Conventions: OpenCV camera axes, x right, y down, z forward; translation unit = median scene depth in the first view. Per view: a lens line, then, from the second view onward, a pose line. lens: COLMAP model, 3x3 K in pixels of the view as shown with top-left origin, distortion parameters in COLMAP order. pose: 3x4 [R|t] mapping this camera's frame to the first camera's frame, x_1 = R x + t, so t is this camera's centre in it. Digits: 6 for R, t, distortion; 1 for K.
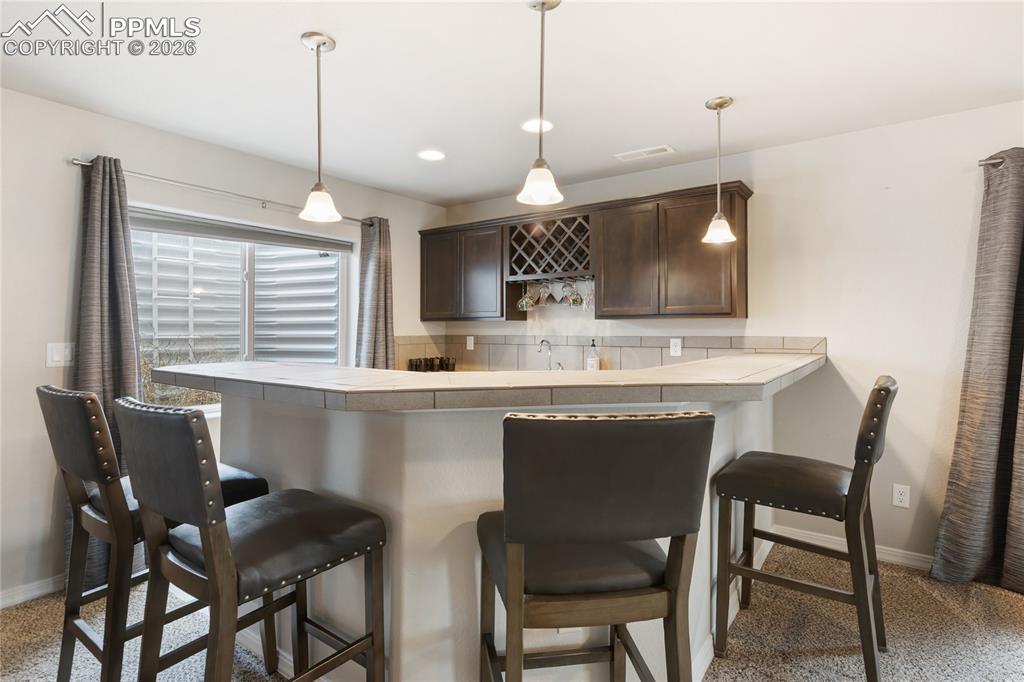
lens RADIAL K [[531.2, 0, 512.0], [0, 531.2, 341.0], [0, 0, 1]] dist [-0.004098, -0.000413]
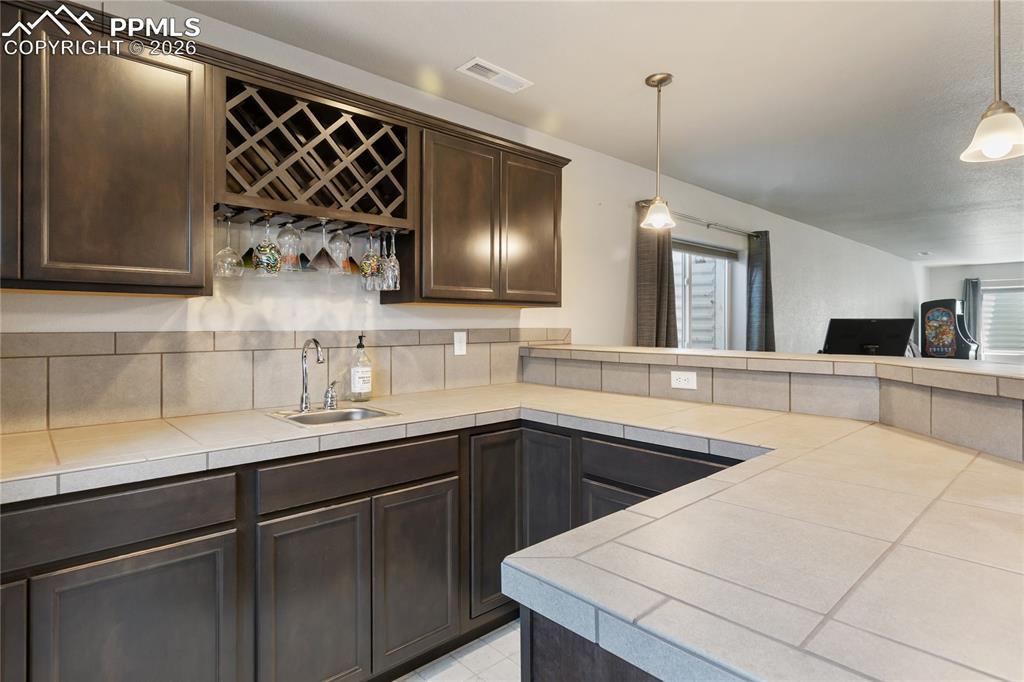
lens RADIAL K [[531.2, 0, 512.0], [0, 531.2, 341.0], [0, 0, 1]] dist [-0.004098, -0.000413]
pose [[0.188385, -0.023582, 0.981812, -0.416989], [0.029514, 0.999396, 0.018342, -0.003343], [-0.981652, 0.025522, 0.188967, 0.750175]]
